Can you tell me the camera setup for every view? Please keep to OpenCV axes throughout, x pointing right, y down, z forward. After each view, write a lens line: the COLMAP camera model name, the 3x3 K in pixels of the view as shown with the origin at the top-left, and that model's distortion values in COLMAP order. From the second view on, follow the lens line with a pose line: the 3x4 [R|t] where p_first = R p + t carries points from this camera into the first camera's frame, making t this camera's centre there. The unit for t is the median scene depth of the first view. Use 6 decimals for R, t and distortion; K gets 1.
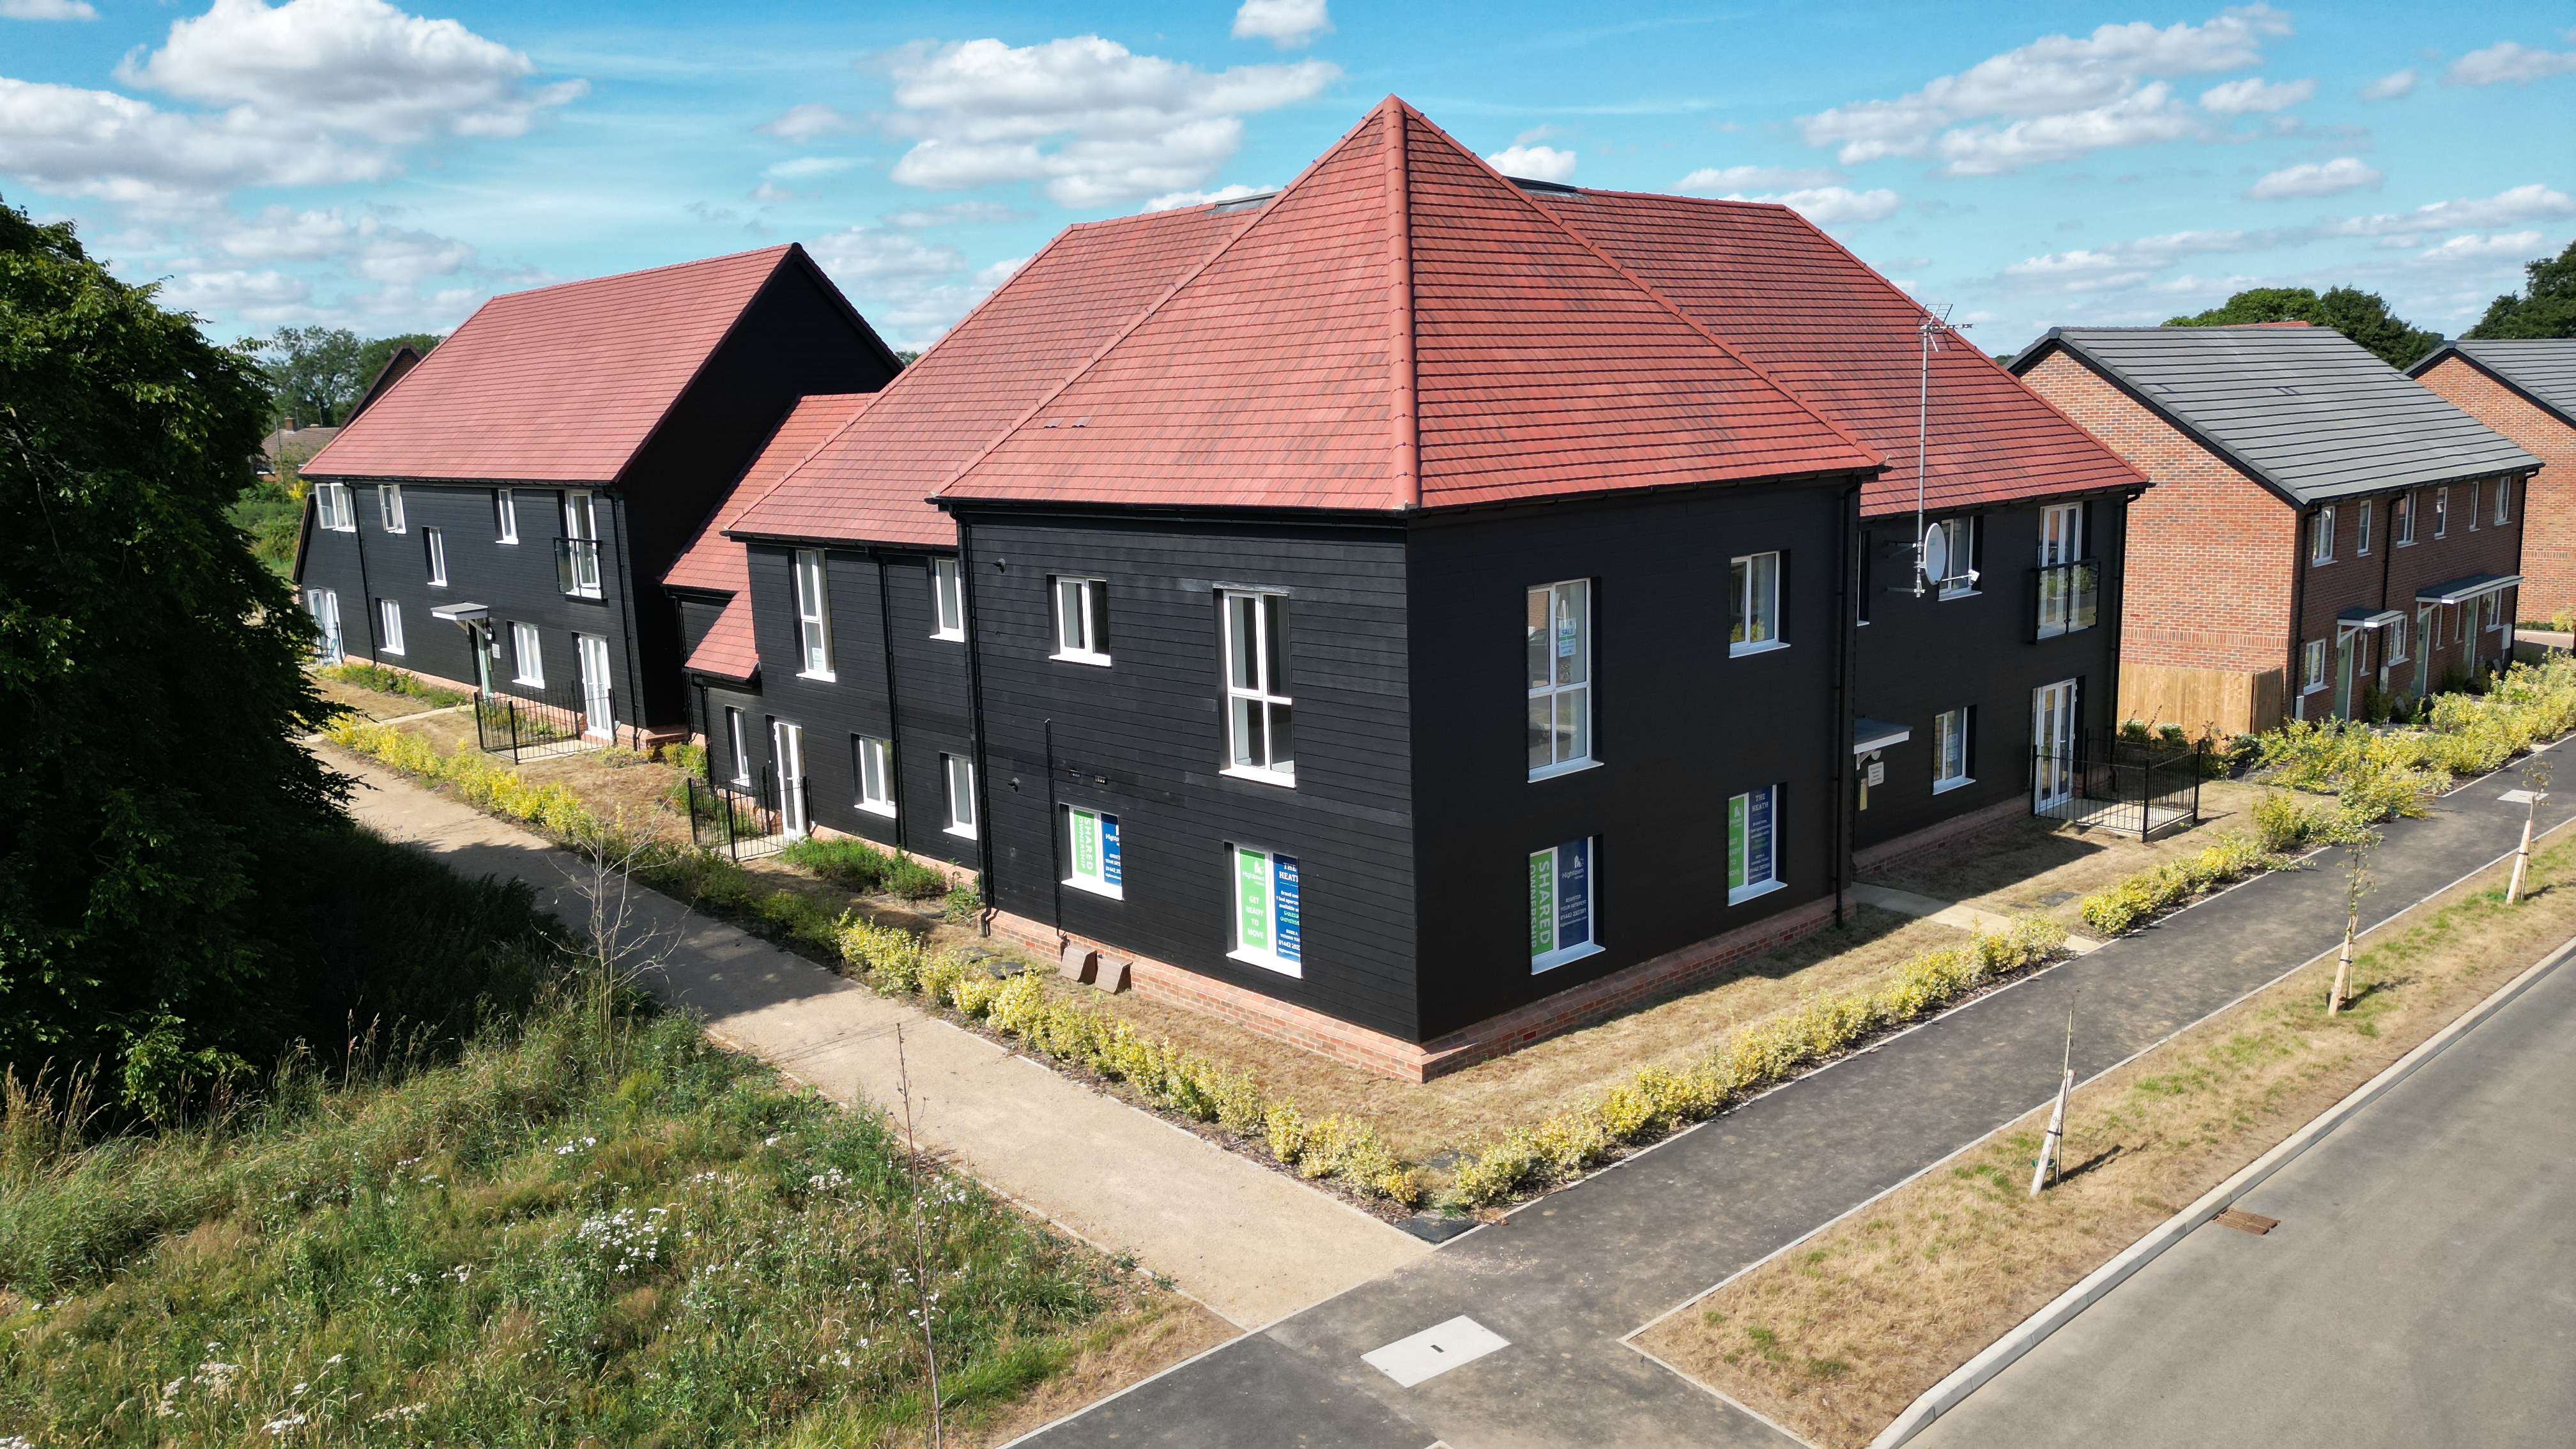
lens RADIAL K [[1810.0, 0, 1288.0], [0, 1810.0, 724.5], [0, 0, 1]] dist [0.082381, -0.078248]
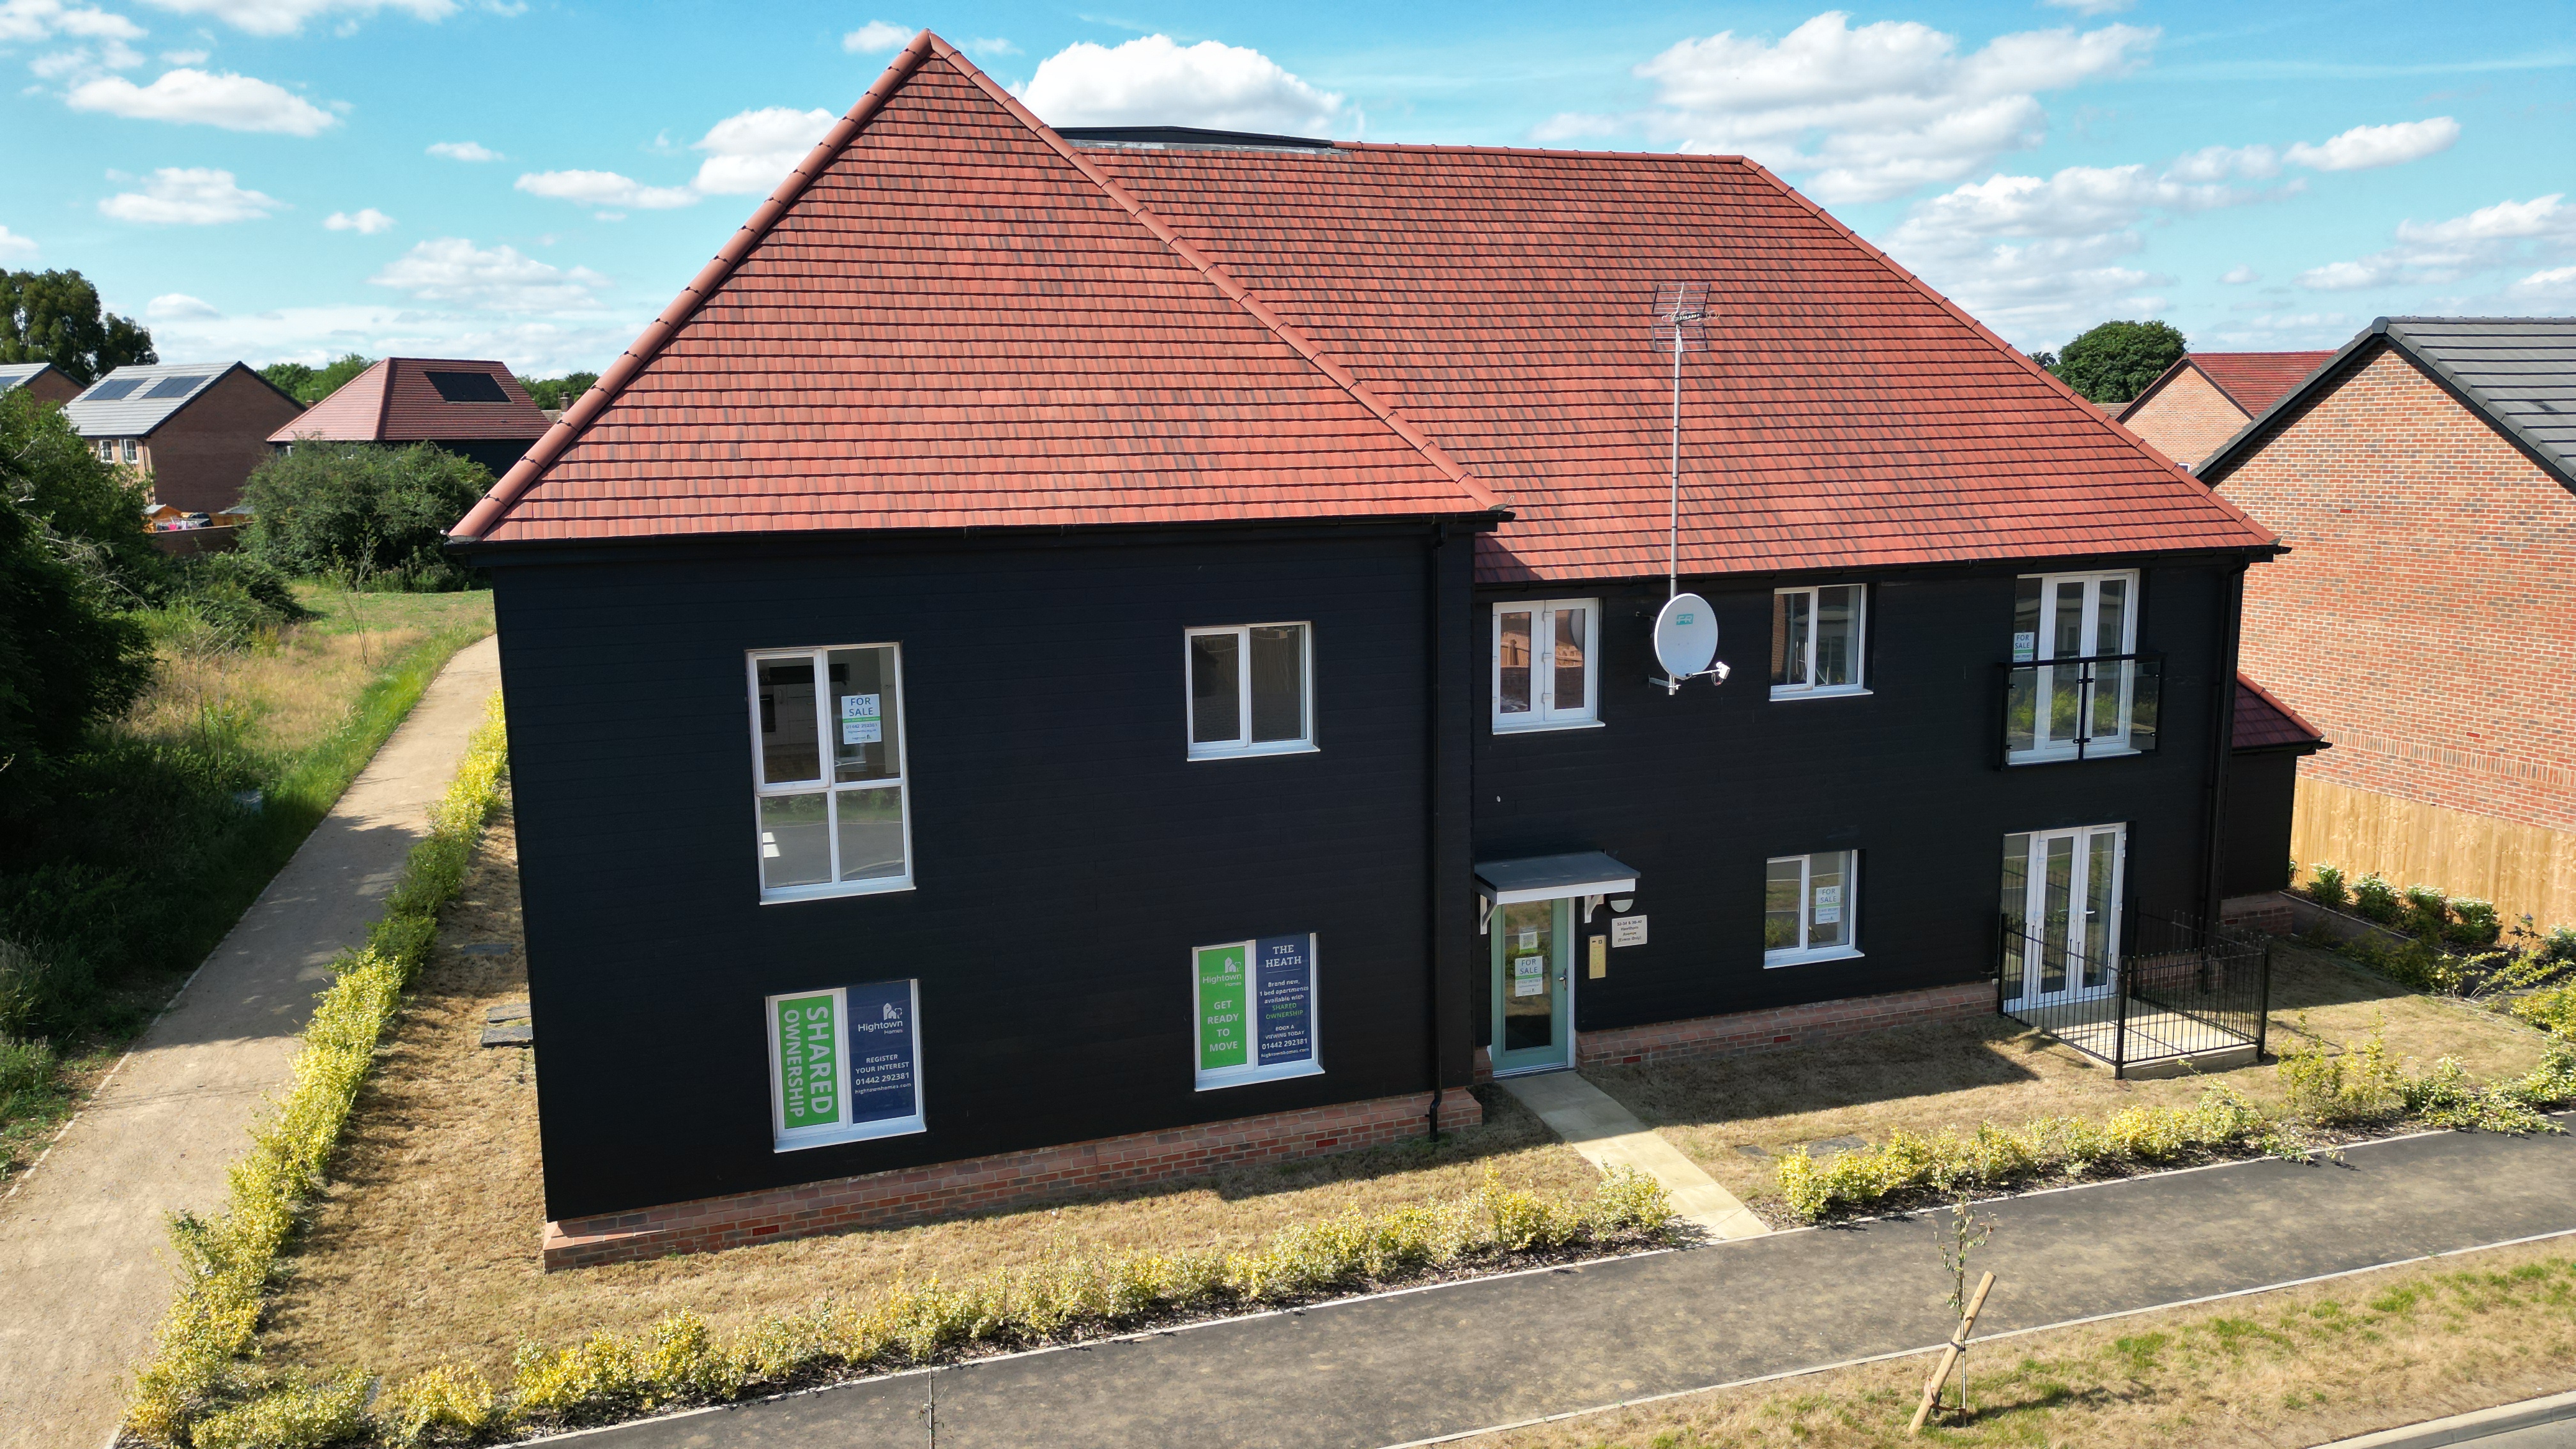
lens RADIAL K [[1805.6, 0, 1288.0], [0, 1805.6, 724.5], [0, 0, 1]] dist [0.083603, -0.078057]
pose [[0.918689, 0.080928, -0.386603, 0.541789], [-0.081556, 0.996559, 0.014809, -0.063148], [0.386471, 0.017924, 0.922127, 0.320842]]
